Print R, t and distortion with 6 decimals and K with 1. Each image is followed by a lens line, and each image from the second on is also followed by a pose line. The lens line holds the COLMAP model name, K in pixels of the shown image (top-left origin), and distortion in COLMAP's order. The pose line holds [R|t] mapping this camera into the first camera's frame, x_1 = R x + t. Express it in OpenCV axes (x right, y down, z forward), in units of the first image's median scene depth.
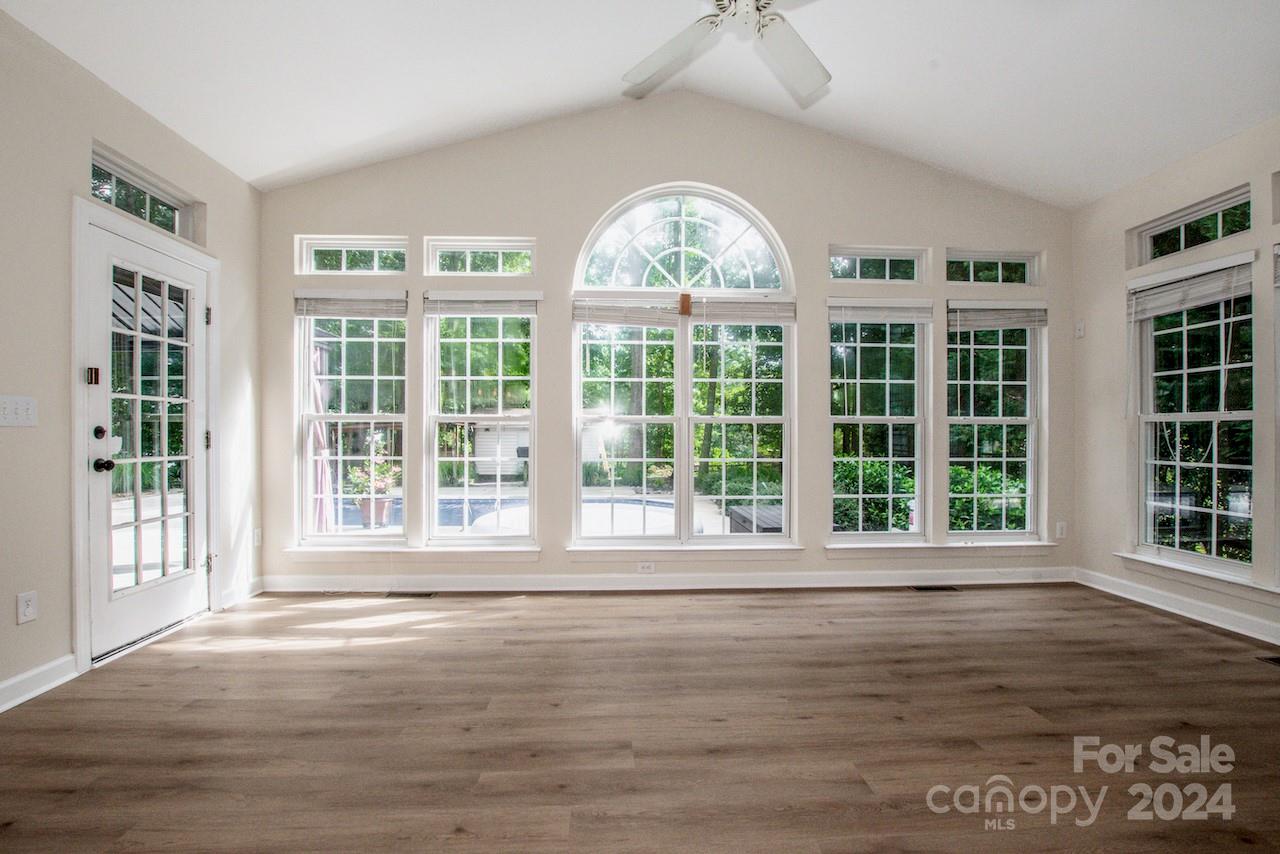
lens RADIAL K [[575.4, 0, 638.9], [0, 575.4, 436.6], [0, 0, 1]] dist [-0.027755, 0.000396]
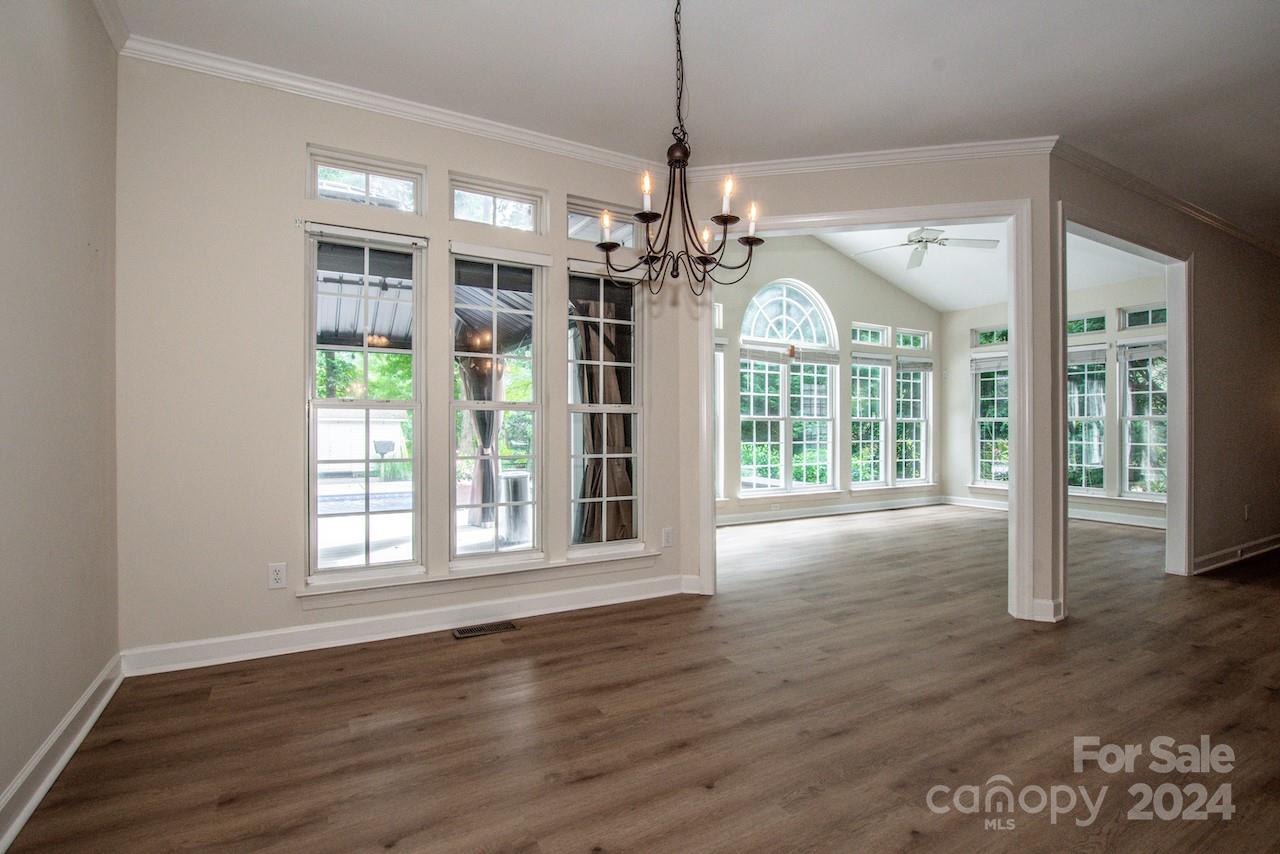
lens RADIAL K [[599.3, 0, 638.1], [0, 599.3, 422.3], [0, 0, 1]] dist [-0.026578, -0.000054]
pose [[0.892604, 0.001714, 0.450839, -1.288771], [0.000615, 0.999987, -0.005018, -0.011680], [-0.450842, 0.004756, 0.892591, -0.433367]]
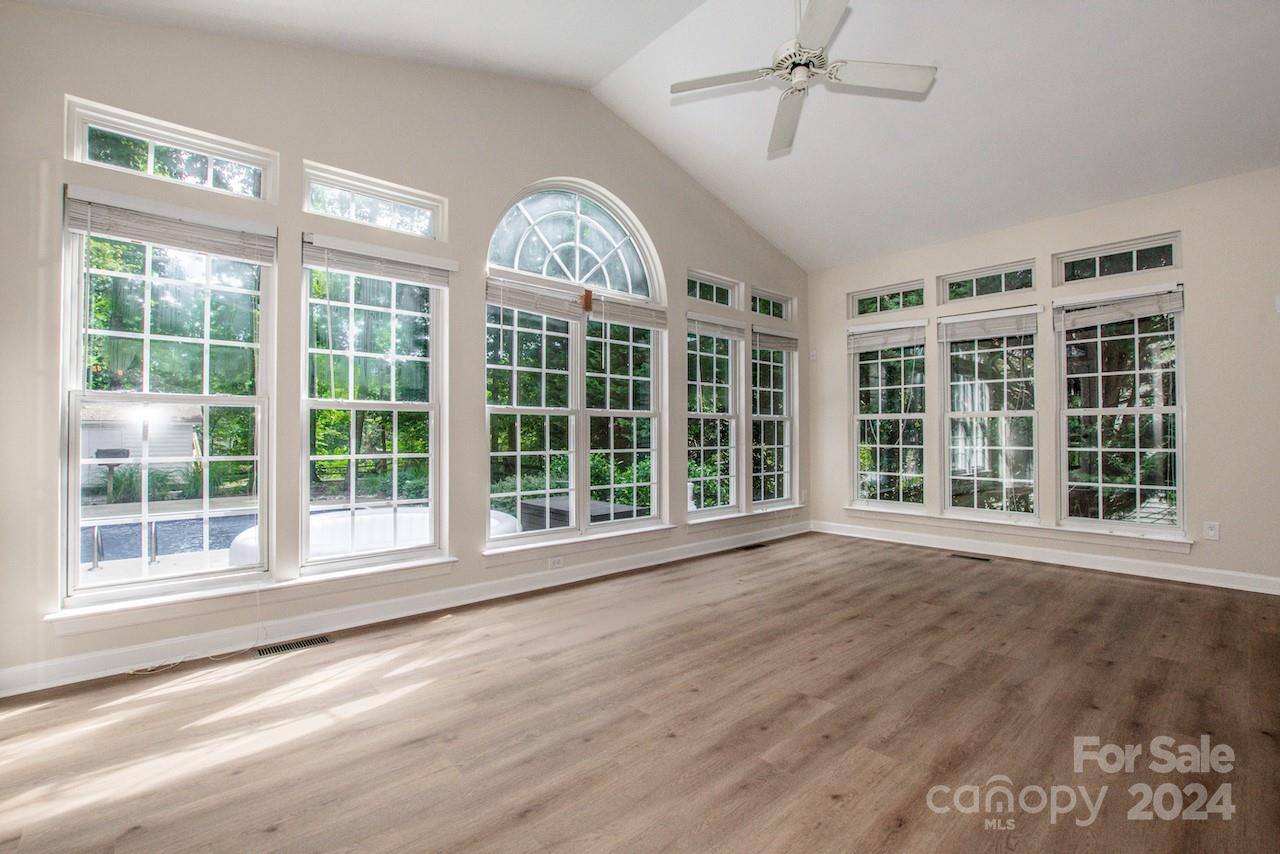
lens RADIAL K [[564.3, 0, 640.0], [0, 564.3, 427.0], [0, 0, 1]] dist [-0.025024, 0.000937]
pose [[0.778043, 0.004581, 0.628194, -0.545144], [0.004265, 0.999912, -0.012575, 0.011411], [-0.628196, 0.012463, 0.777955, 0.184317]]
